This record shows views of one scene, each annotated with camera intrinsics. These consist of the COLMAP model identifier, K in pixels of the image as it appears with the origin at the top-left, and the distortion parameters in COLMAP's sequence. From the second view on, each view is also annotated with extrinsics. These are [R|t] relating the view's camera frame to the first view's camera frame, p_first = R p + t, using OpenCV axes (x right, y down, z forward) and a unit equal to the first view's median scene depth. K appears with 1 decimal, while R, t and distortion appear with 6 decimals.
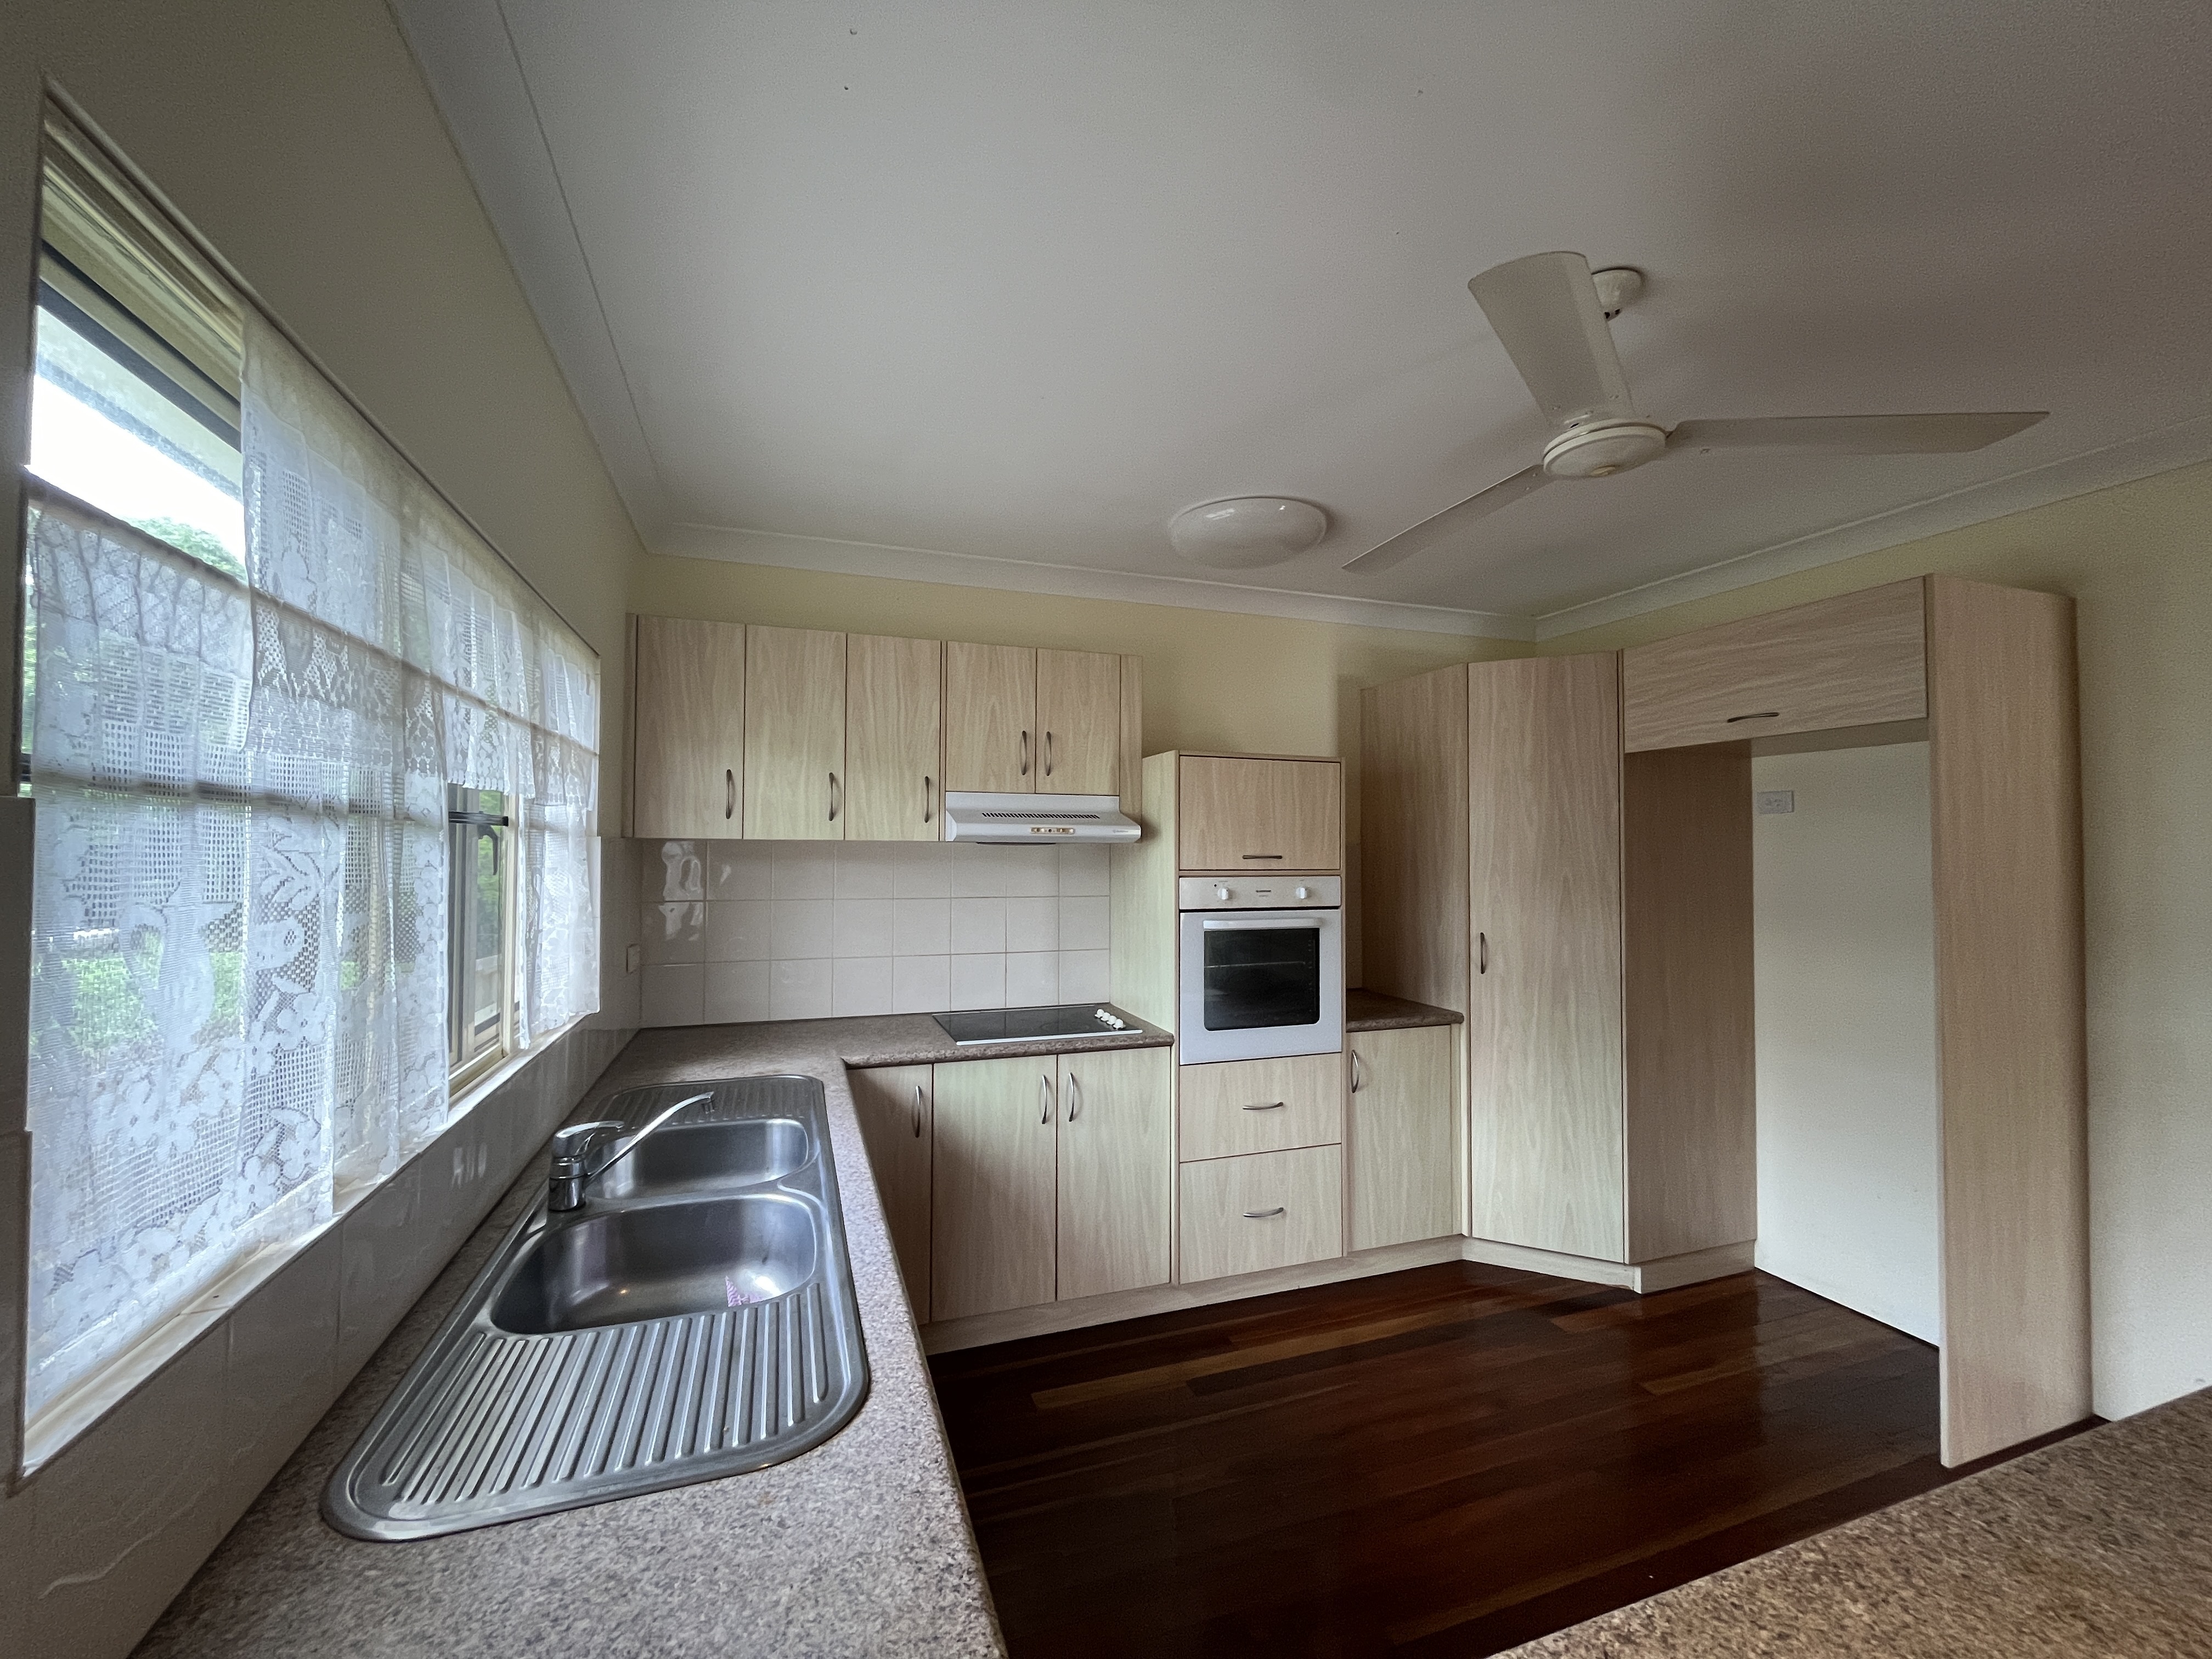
lens RADIAL K [[895.1, 0, 1102.3], [0, 895.1, 827.3], [0, 0, 1]] dist [-0.001694, -0.000939]
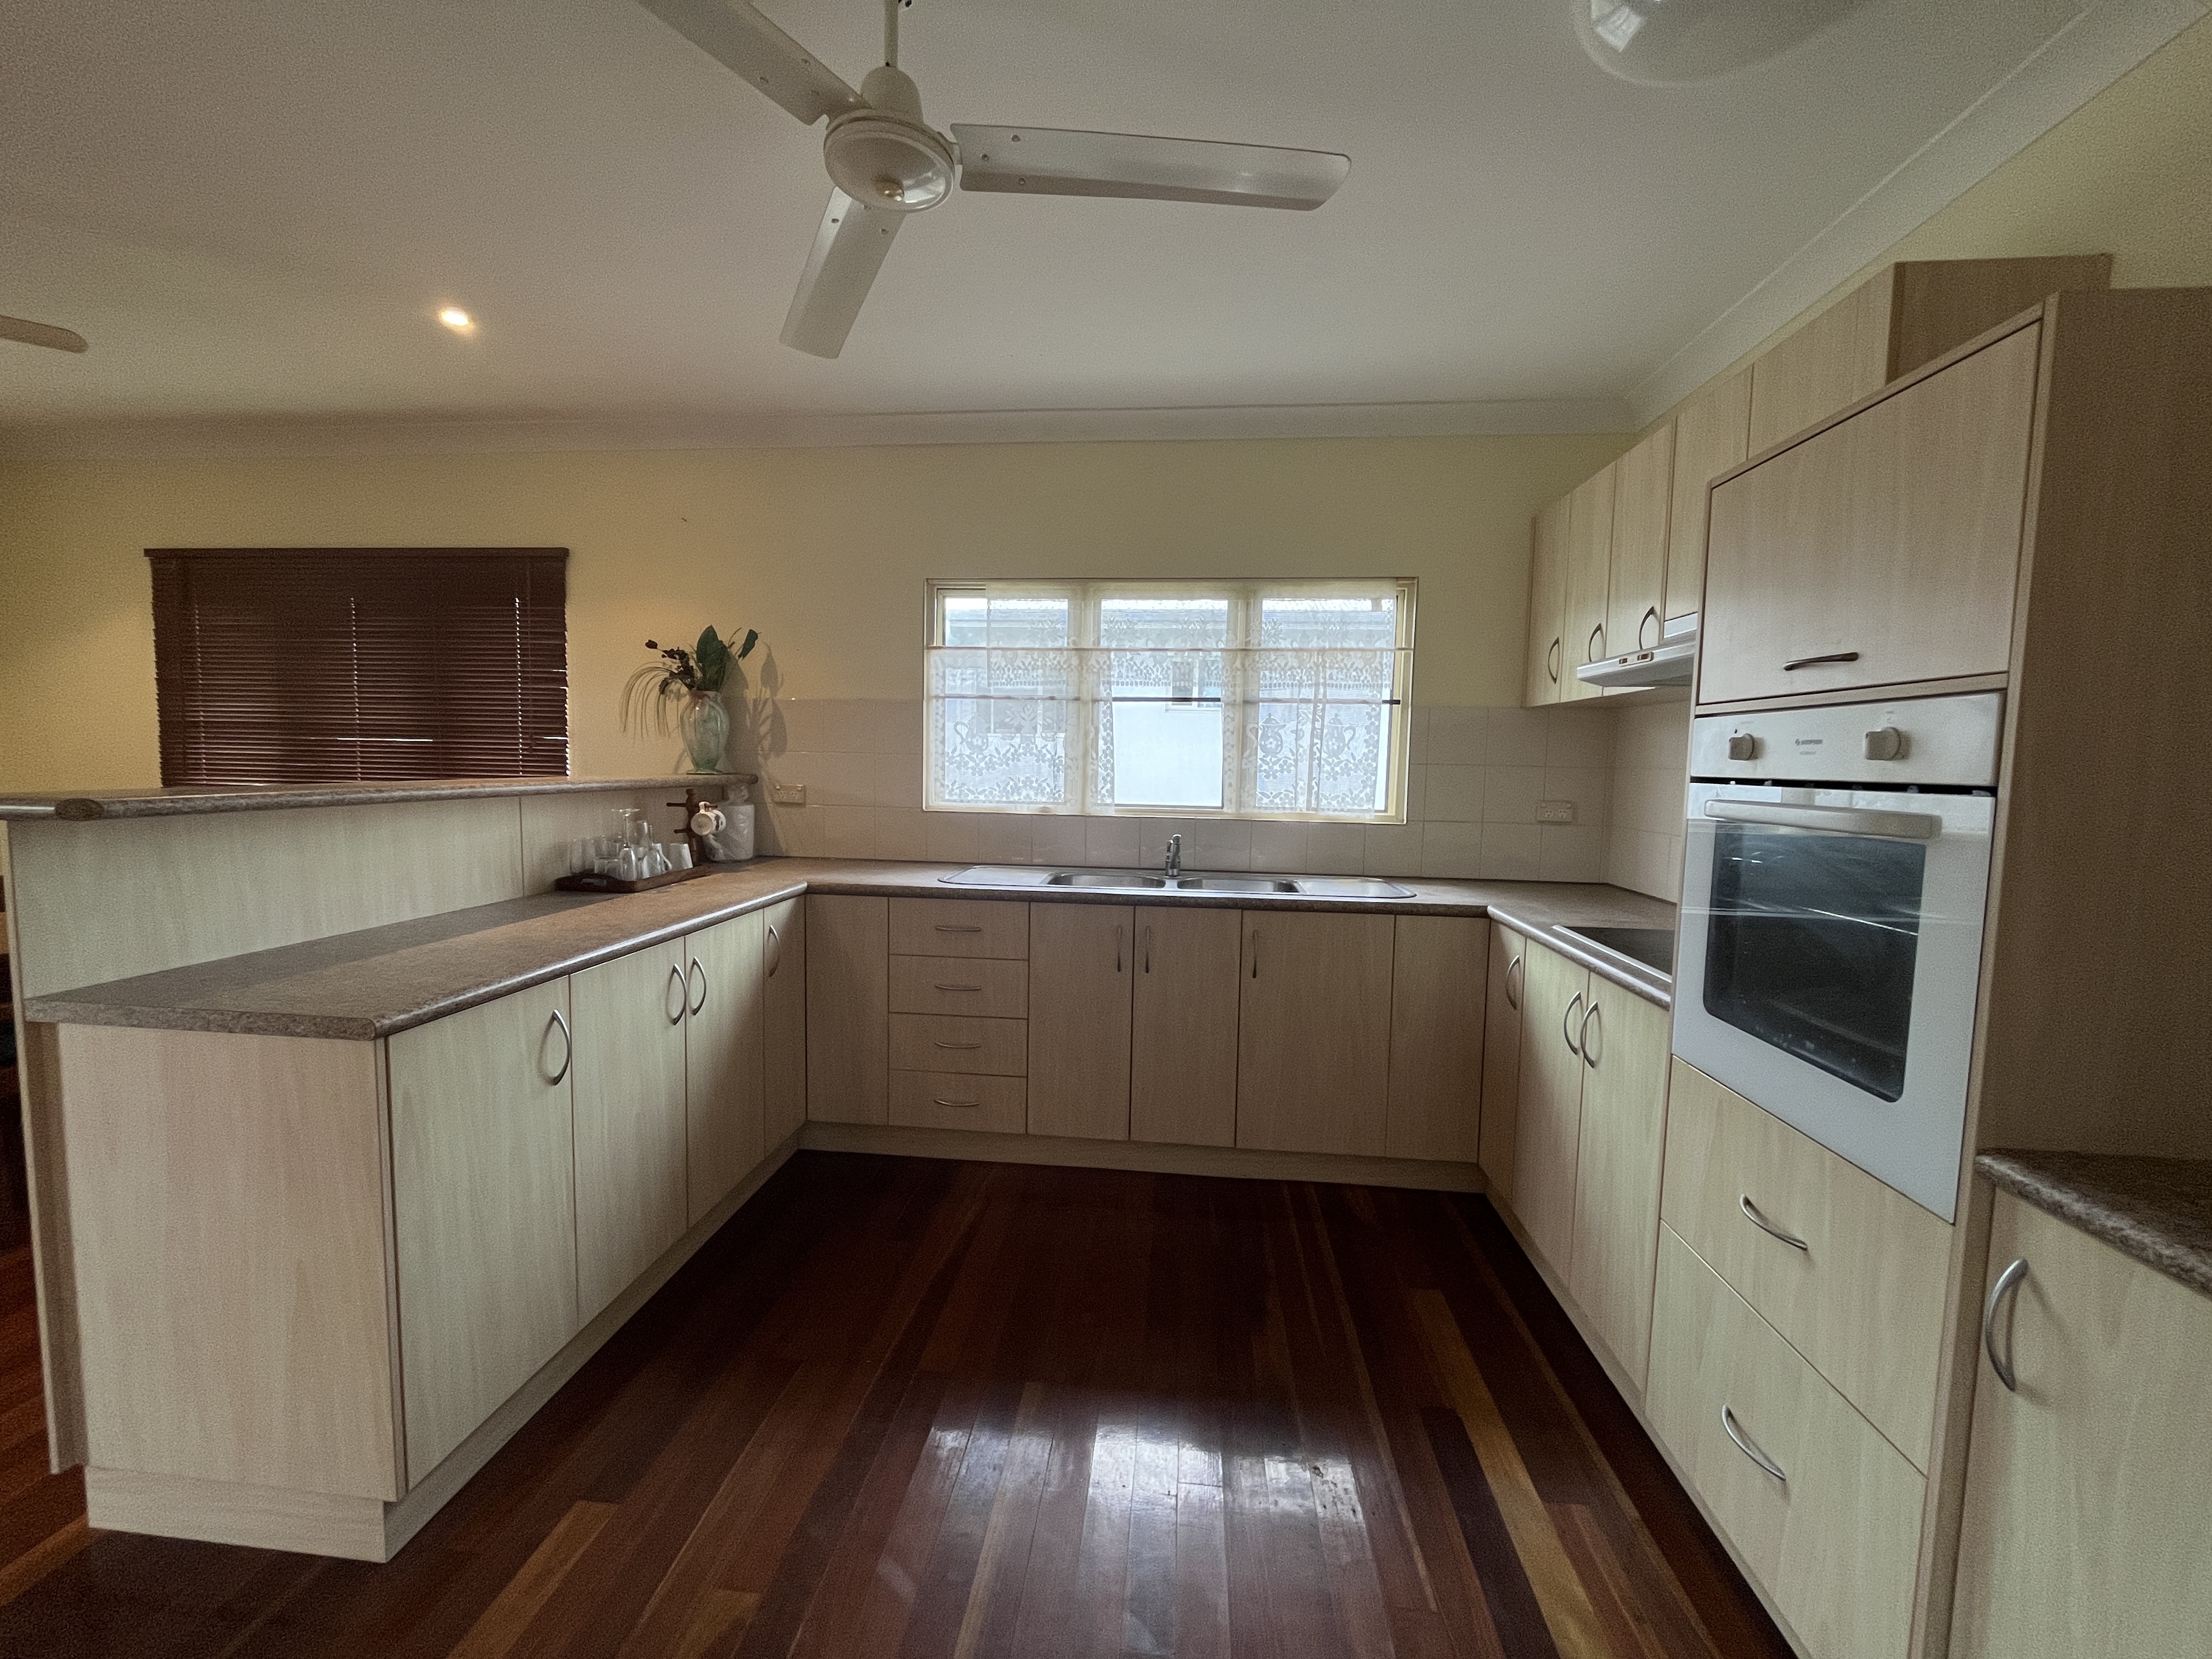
lens RADIAL K [[895.1, 0, 1104.7], [0, 895.1, 832.1], [0, 0, 1]] dist [-0.001694, -0.000939]
pose [[-0.422119, 0.061950, -0.904421, 0.717913], [0.003999, 0.997780, 0.066478, 0.085468], [0.906532, 0.024445, -0.421430, 0.884963]]
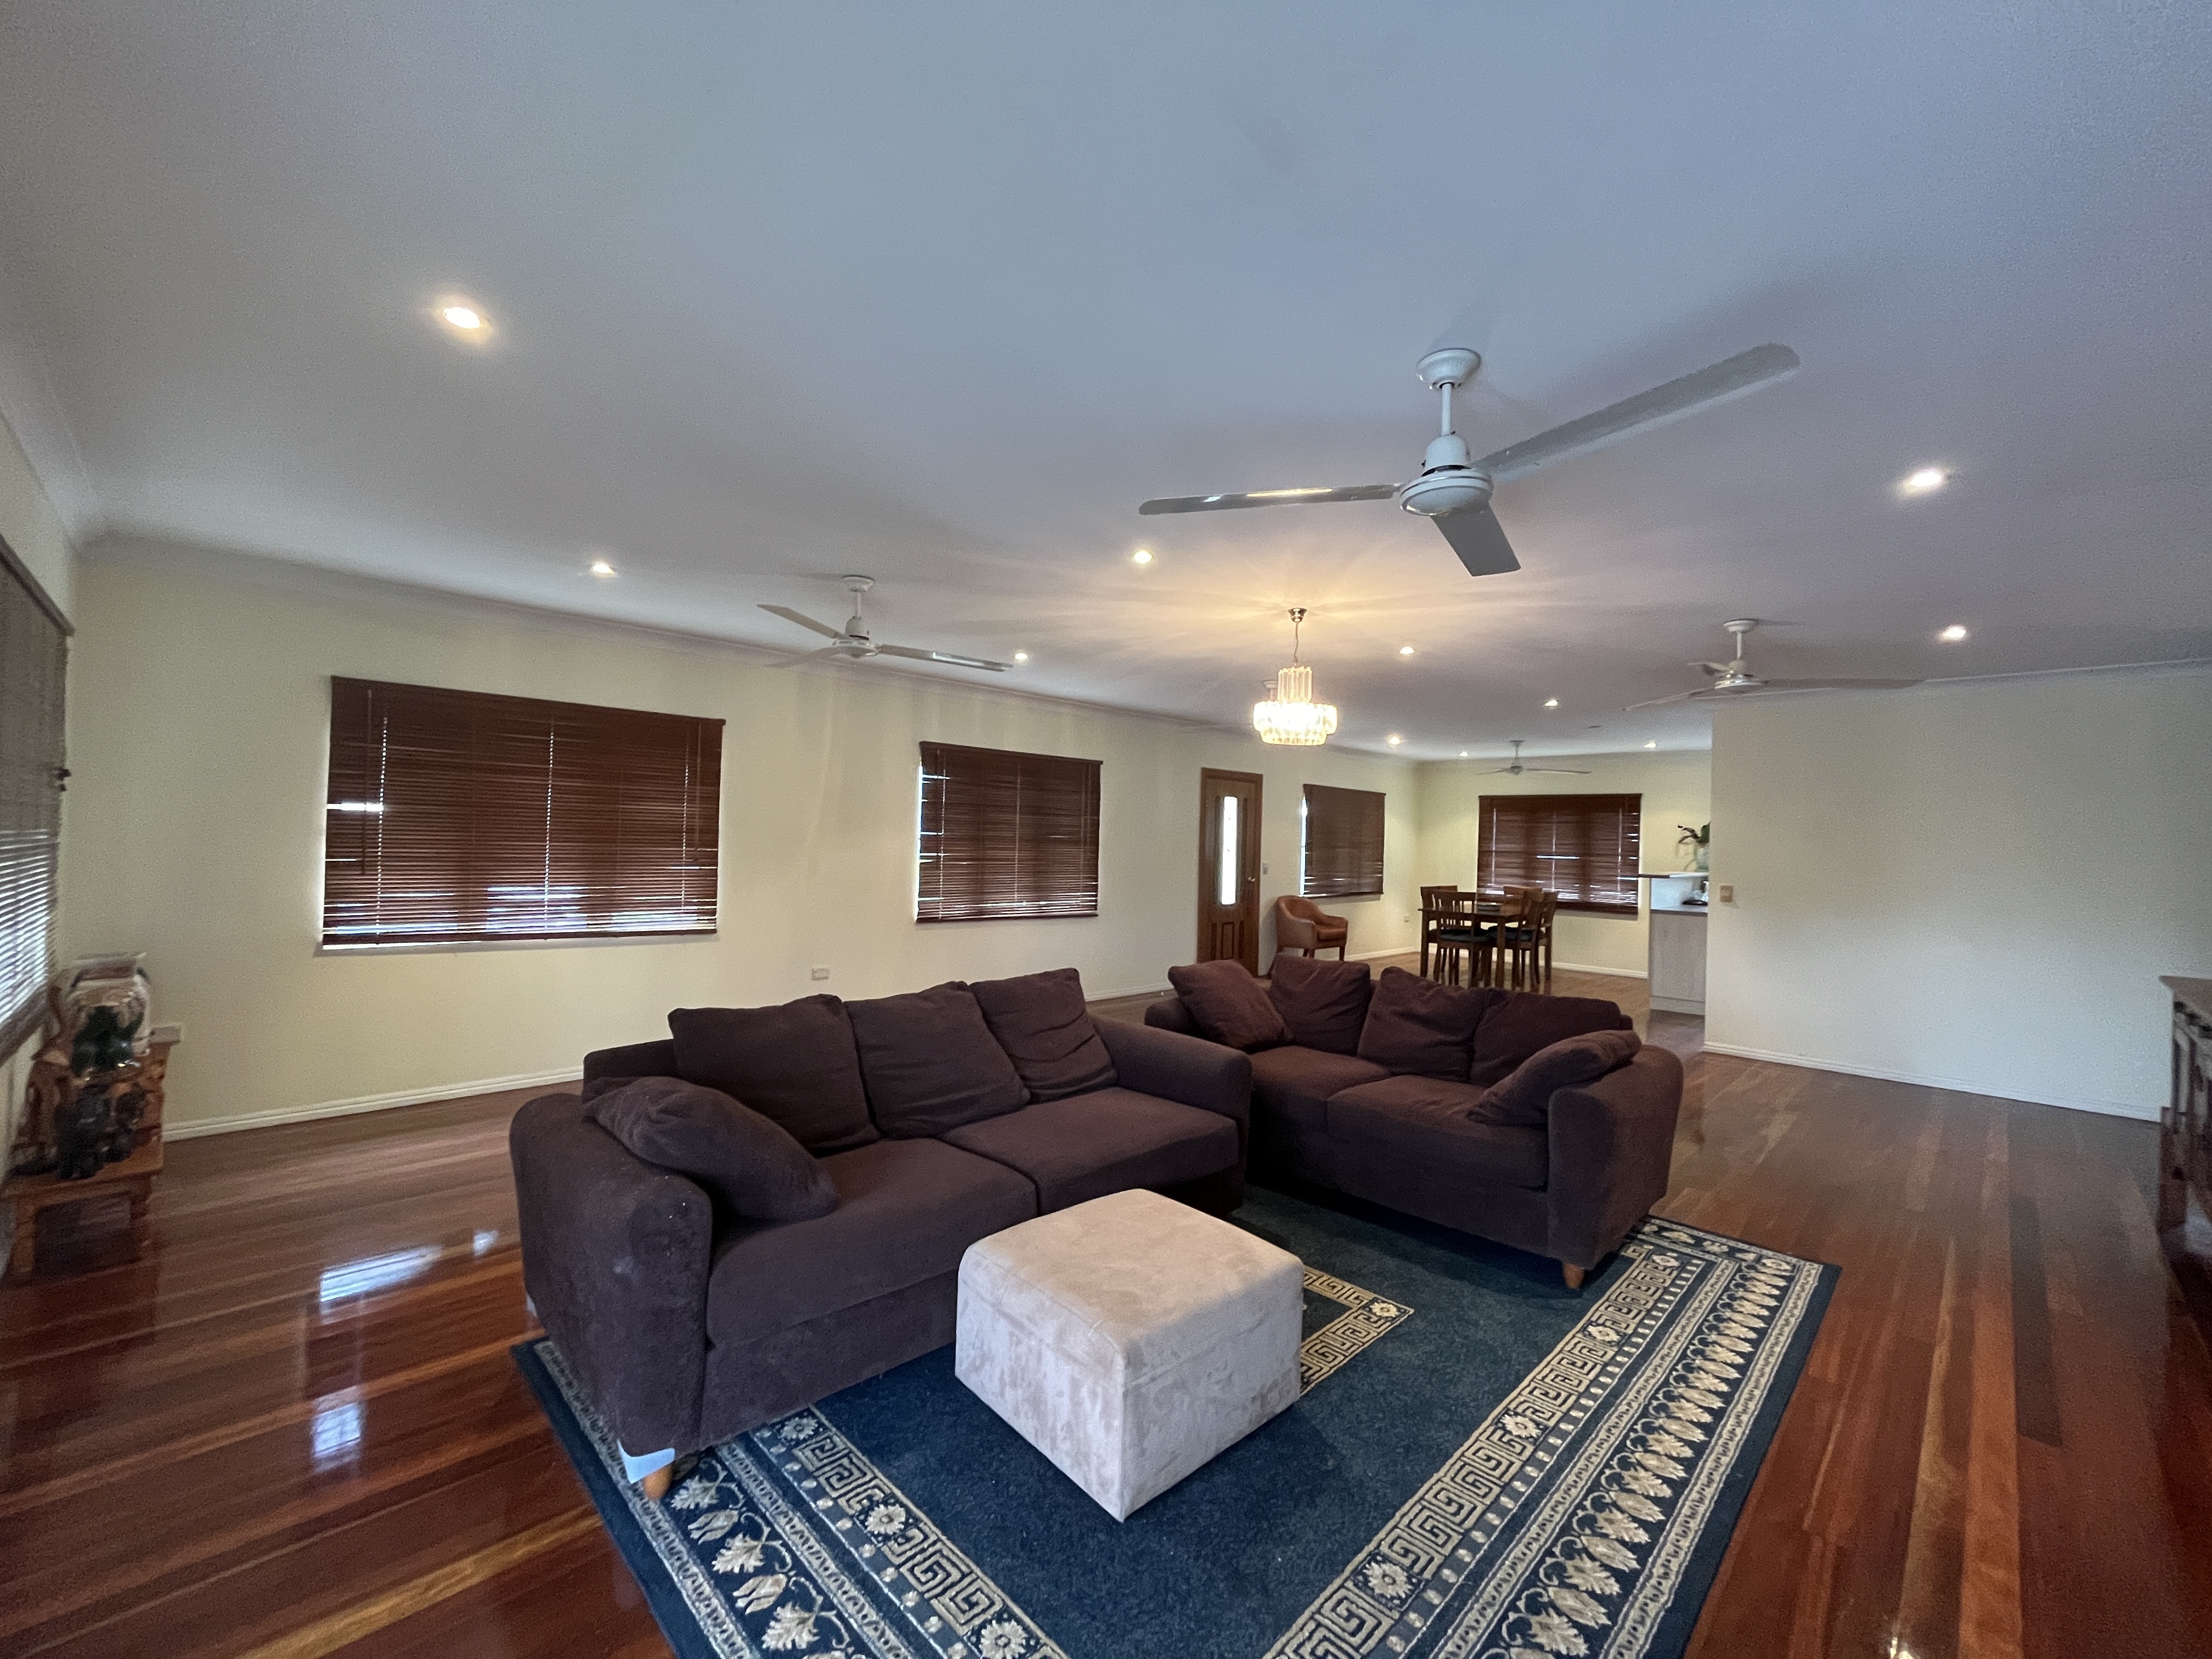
lens RADIAL K [[895.1, 0, 1104.7], [0, 895.1, 817.8], [0, 0, 1]] dist [-0.001694, -0.000939]
pose [[-0.905470, -0.036703, -0.422821, 3.262540], [-0.016518, 0.998546, -0.051305, 0.093697], [0.424089, -0.039471, -0.904760, 1.983768]]
